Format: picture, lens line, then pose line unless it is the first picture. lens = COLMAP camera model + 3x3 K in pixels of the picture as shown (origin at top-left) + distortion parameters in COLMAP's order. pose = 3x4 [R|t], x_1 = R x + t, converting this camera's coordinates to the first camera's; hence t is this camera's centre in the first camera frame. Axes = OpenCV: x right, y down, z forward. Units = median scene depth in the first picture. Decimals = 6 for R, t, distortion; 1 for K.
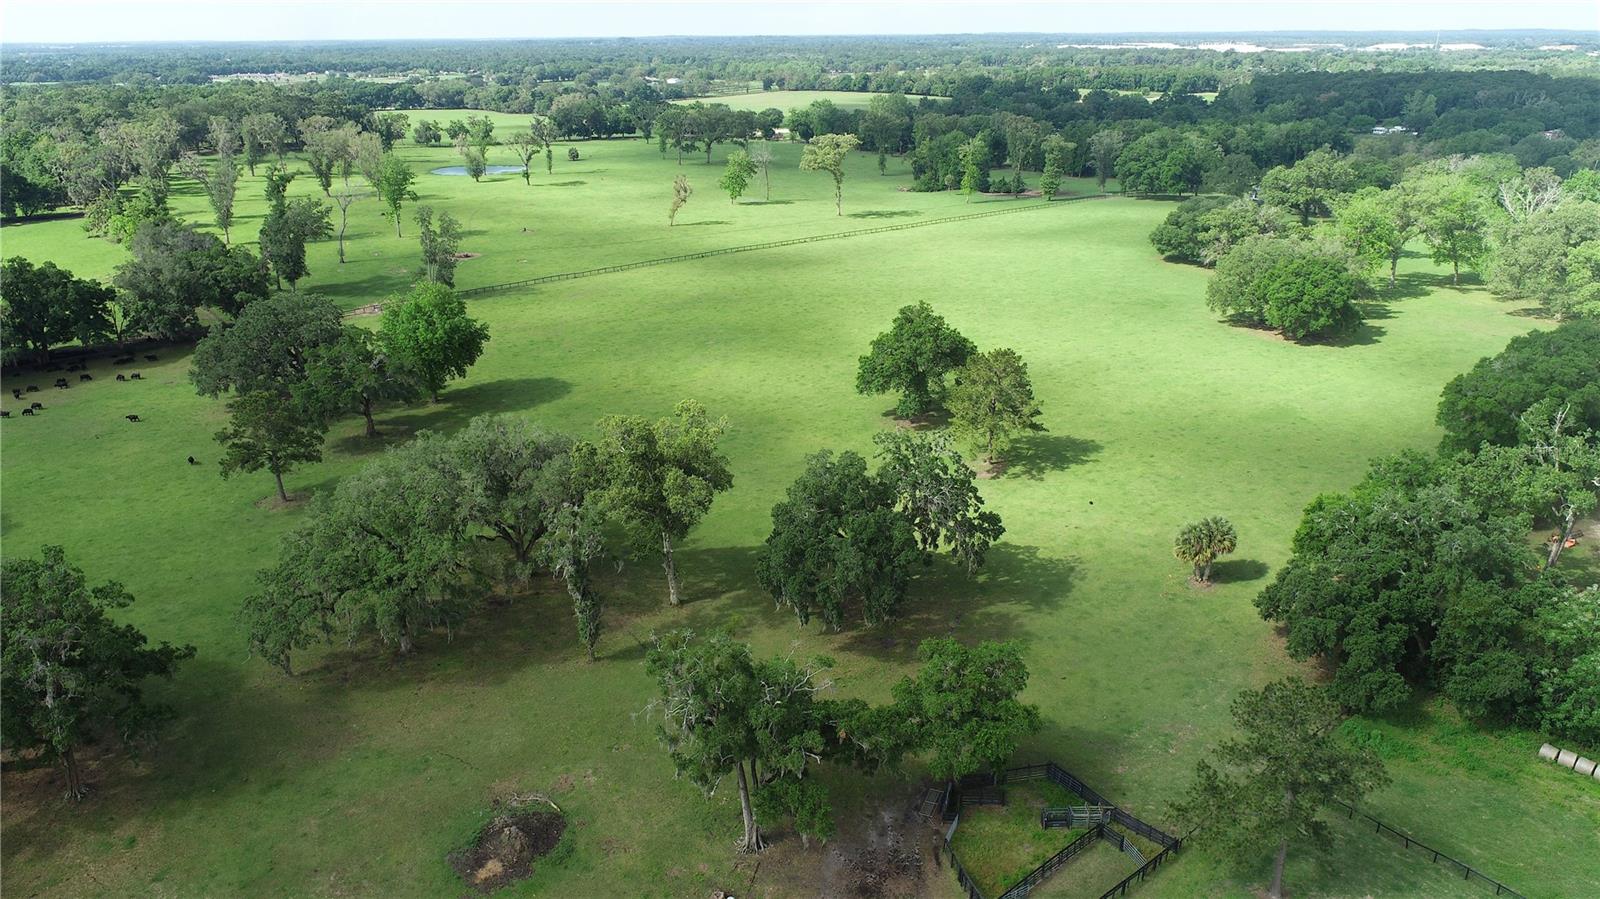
lens RADIAL K [[1089.7, 0, 805.7], [0, 1089.7, 447.6], [0, 0, 1]] dist [-0.013234, 0.008413]
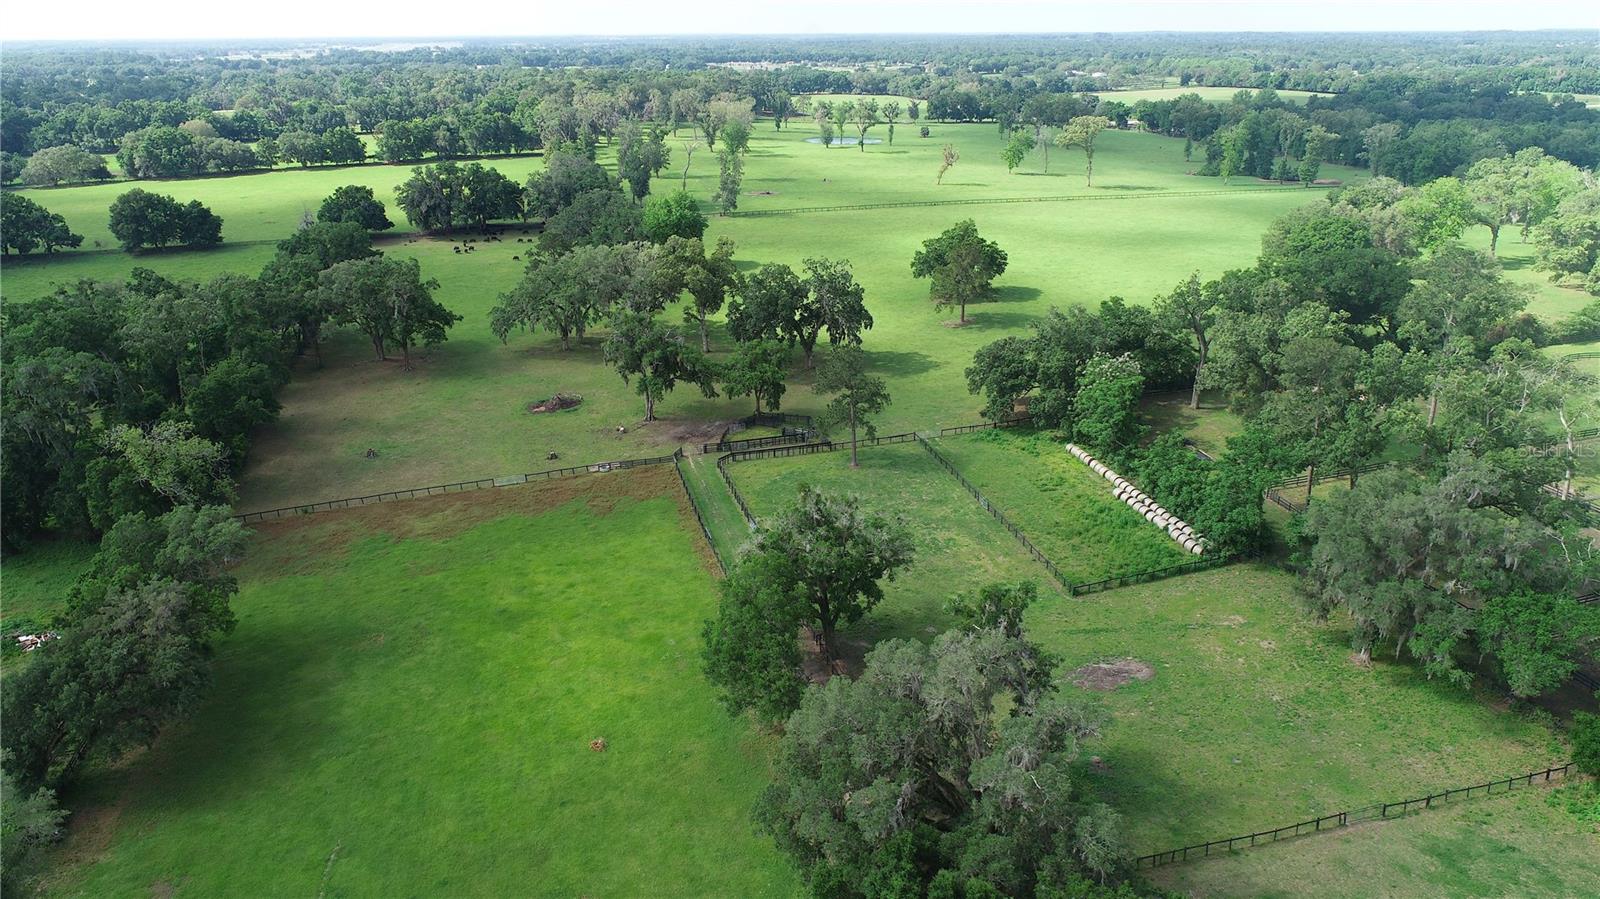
lens RADIAL K [[1089.7, 0, 799.2], [0, 1089.7, 451.1], [0, 0, 1]] dist [-0.013234, 0.008413]
pose [[0.912582, 0.149322, -0.380653, 0.422517], [-0.146702, 0.988523, 0.036069, 0.127314], [0.381670, 0.022926, 0.924014, -0.340474]]
